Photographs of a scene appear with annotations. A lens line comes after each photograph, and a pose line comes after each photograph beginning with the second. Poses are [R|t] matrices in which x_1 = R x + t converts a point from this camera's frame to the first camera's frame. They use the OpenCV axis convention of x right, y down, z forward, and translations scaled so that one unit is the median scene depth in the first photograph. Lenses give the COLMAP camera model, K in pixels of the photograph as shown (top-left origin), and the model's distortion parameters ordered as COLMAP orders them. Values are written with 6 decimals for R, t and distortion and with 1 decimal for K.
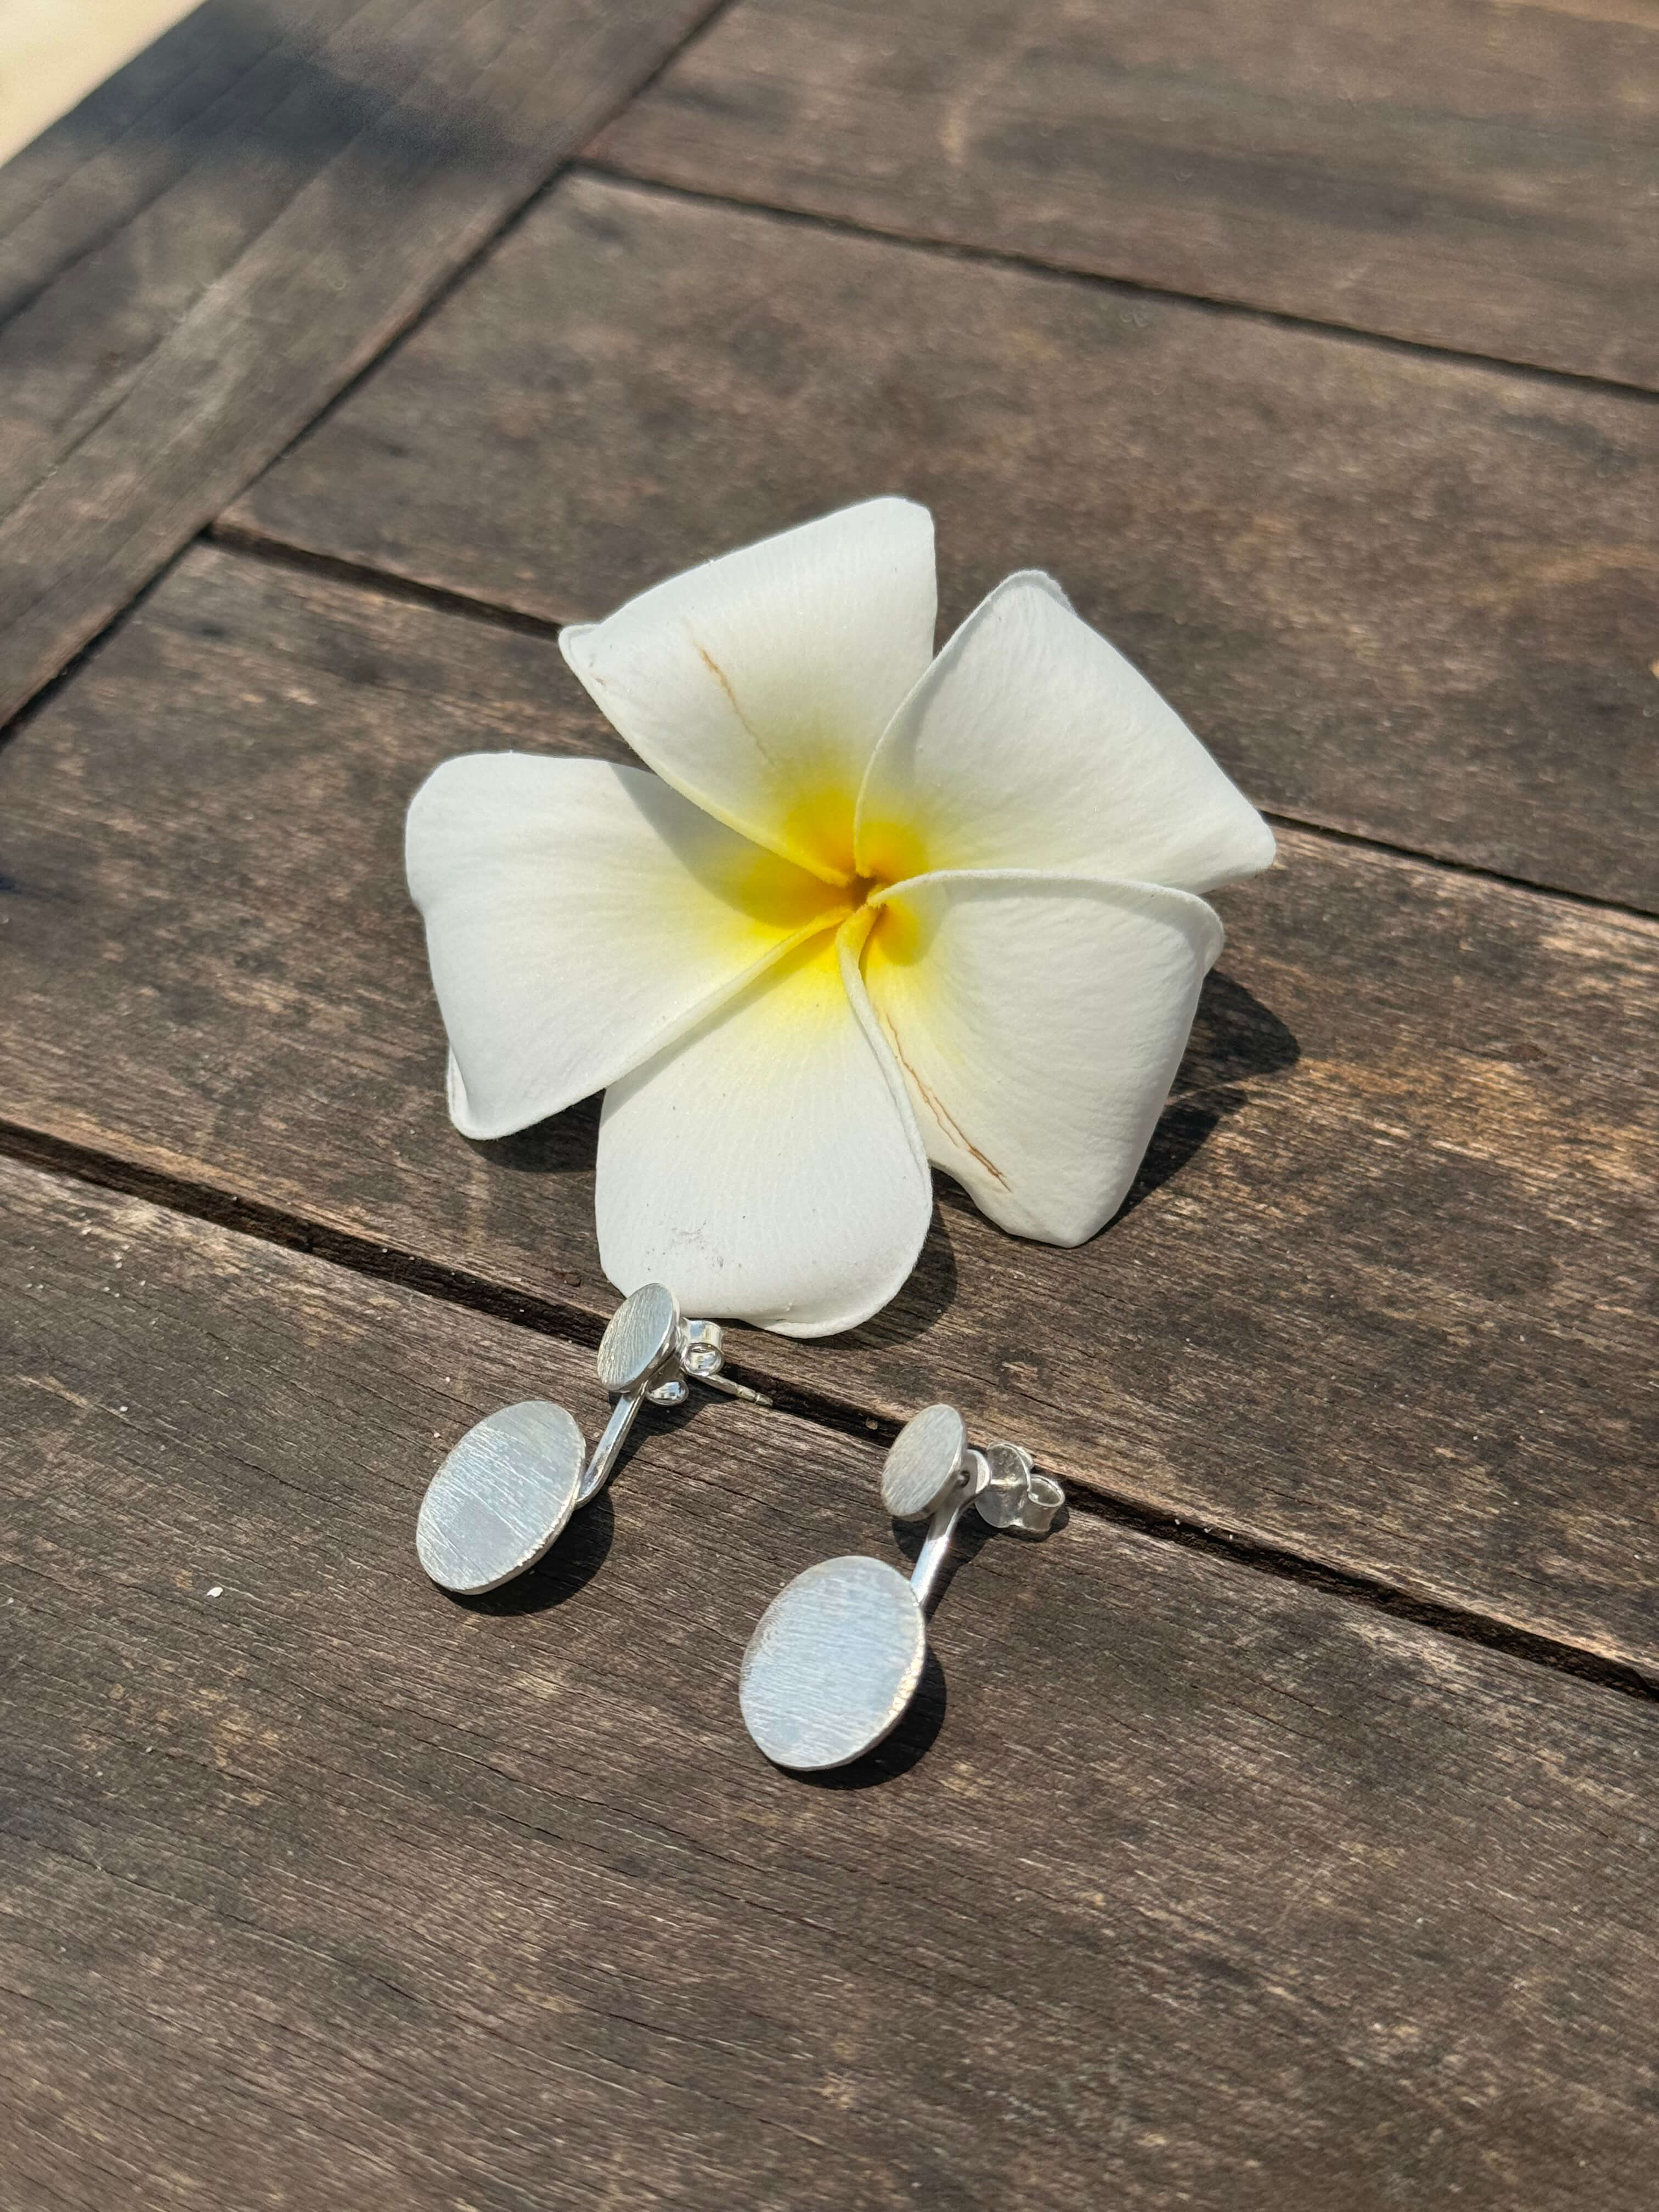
lens RADIAL K [[3509.2, 0, 829.5], [0, 3509.2, 1106.0], [0, 0, 1]] dist [0.224422, -0.684431]
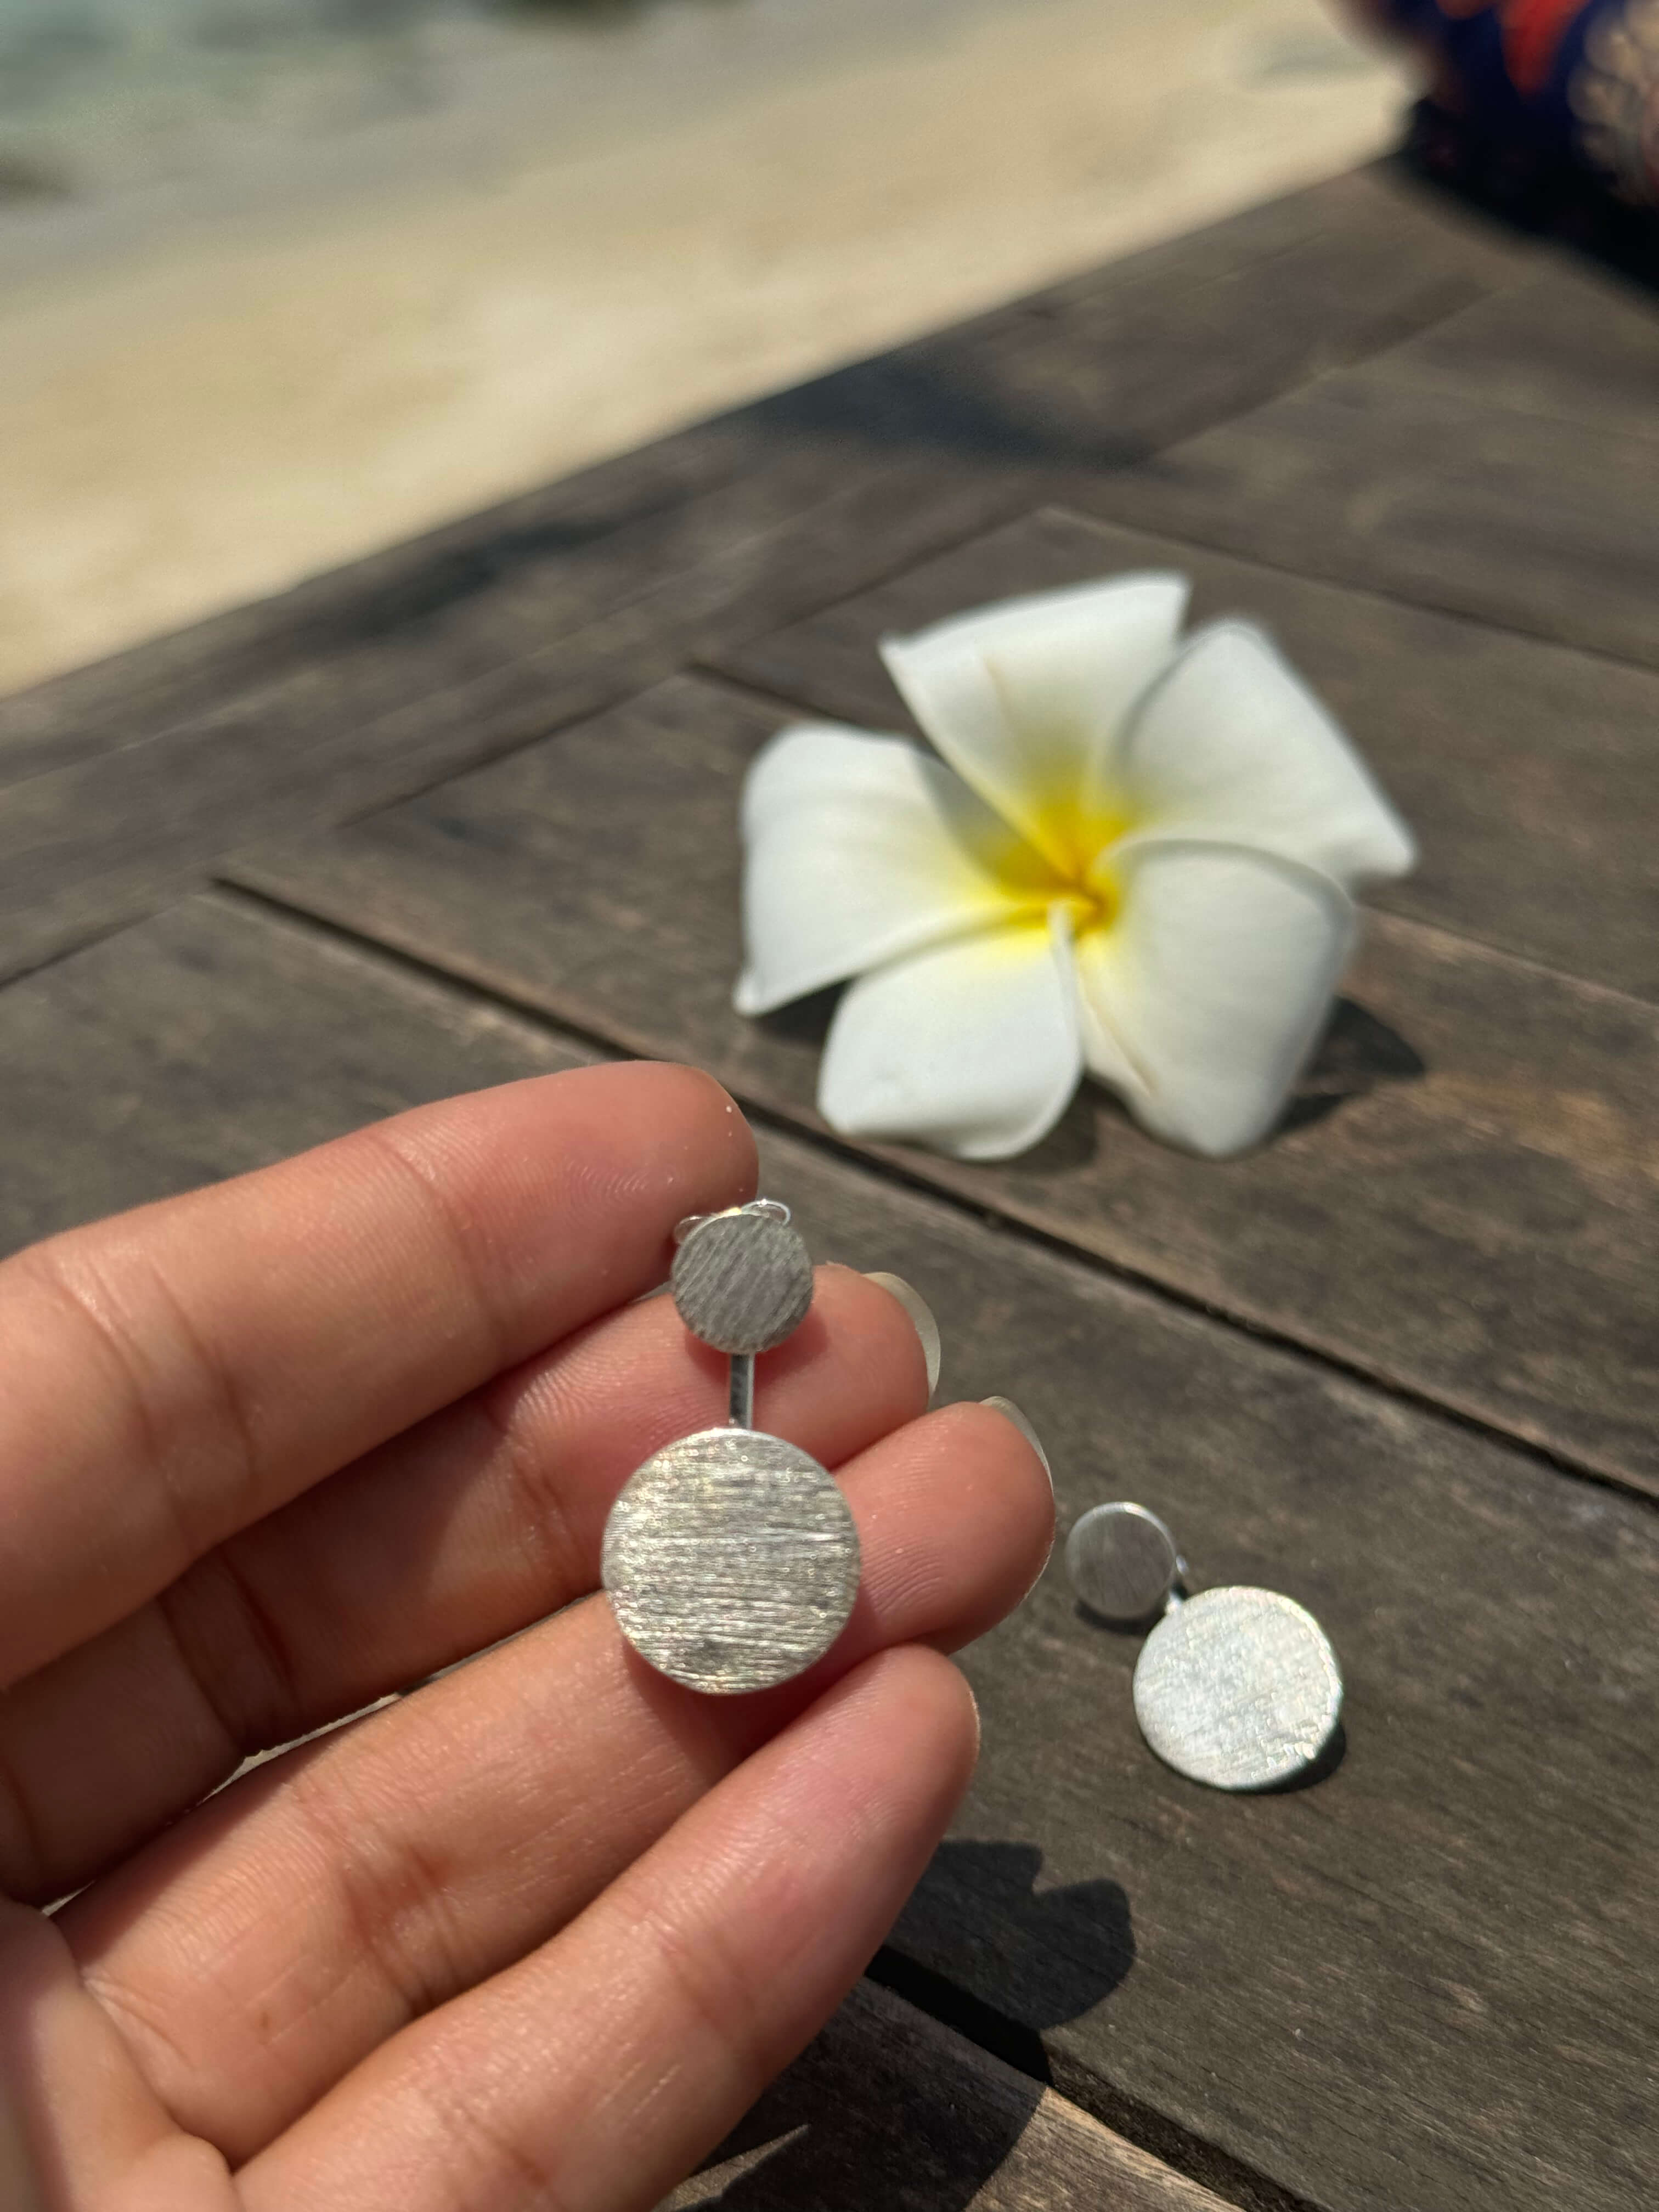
lens RADIAL K [[3509.2, 0, 829.5], [0, 3509.2, 1106.0], [0, 0, 1]] dist [0.224422, -0.684431]
pose [[0.968121, 0.146834, -0.202934, 0.199124], [-0.190576, 0.957538, -0.216336, 0.326803], [0.162551, 0.248114, 0.954996, -0.208610]]
